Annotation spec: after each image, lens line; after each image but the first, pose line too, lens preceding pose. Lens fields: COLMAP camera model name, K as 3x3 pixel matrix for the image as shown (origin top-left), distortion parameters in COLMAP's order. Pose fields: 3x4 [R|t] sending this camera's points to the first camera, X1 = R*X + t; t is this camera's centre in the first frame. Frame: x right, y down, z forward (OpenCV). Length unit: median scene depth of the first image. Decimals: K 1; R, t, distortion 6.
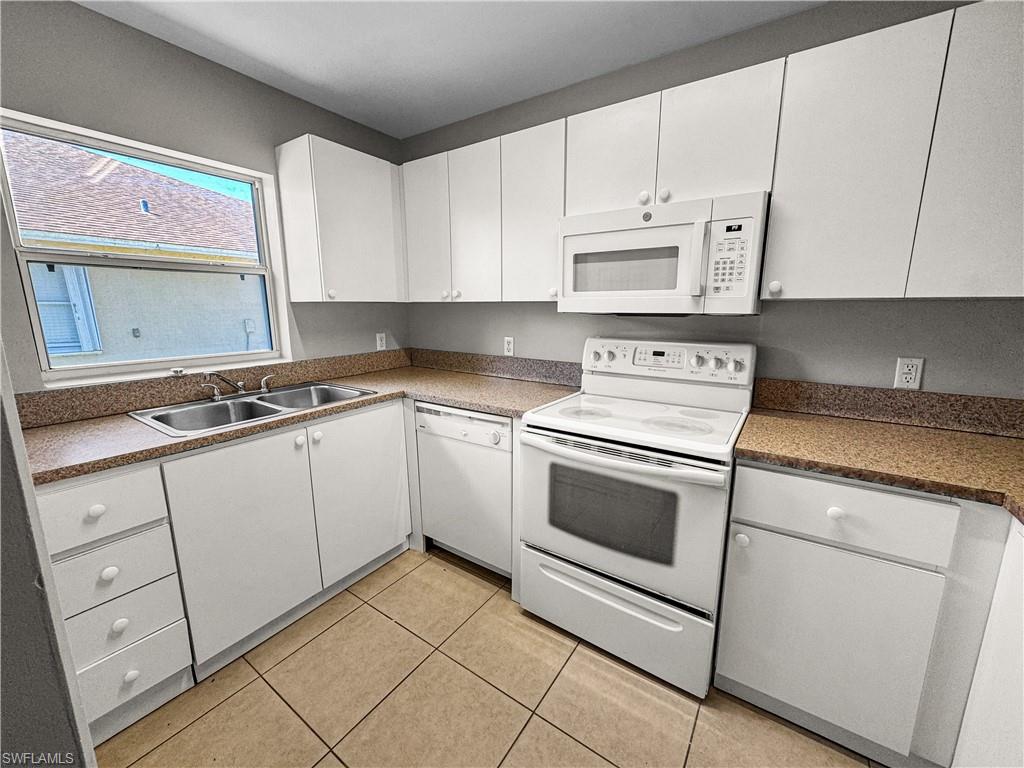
lens RADIAL K [[406.5, 0, 512.0], [0, 406.5, 384.0], [0, 0, 1]] dist [0.000315, 0.000152]
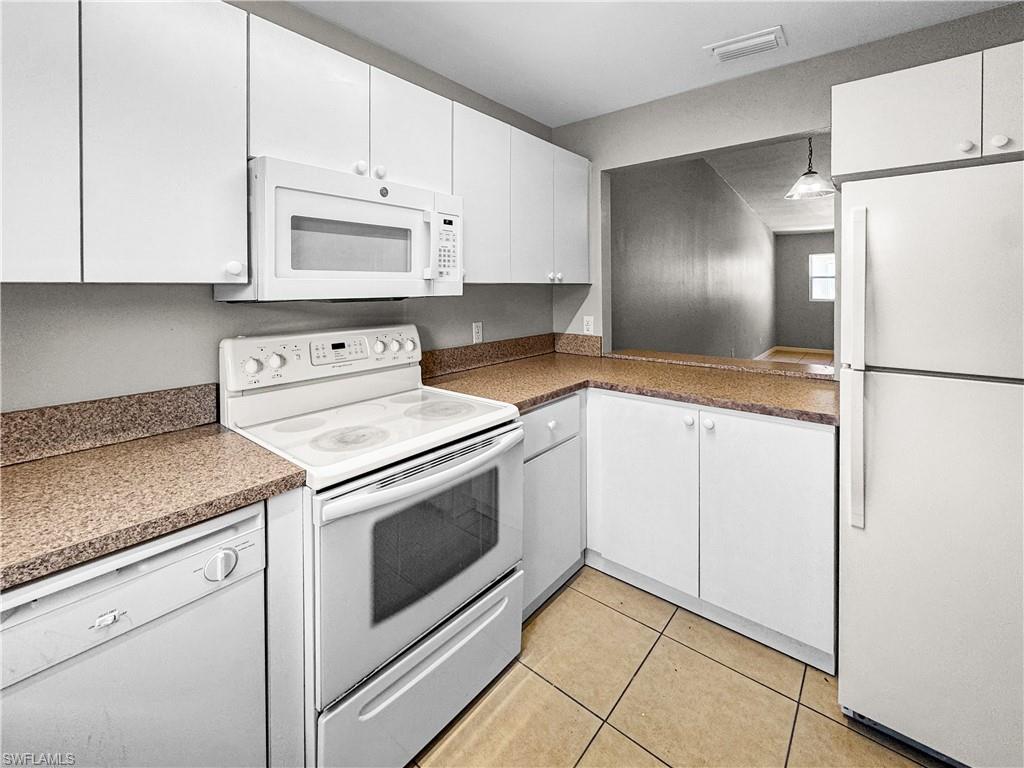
lens RADIAL K [[440.8, 0, 513.3], [0, 440.8, 292.8], [0, 0, 1]] dist [-0.004551, 0.000166]
pose [[0.101284, -0.013838, 0.994761, -0.563836], [0.193057, 0.981169, -0.006007, -0.121479], [-0.975946, 0.192654, 0.102048, 0.613000]]
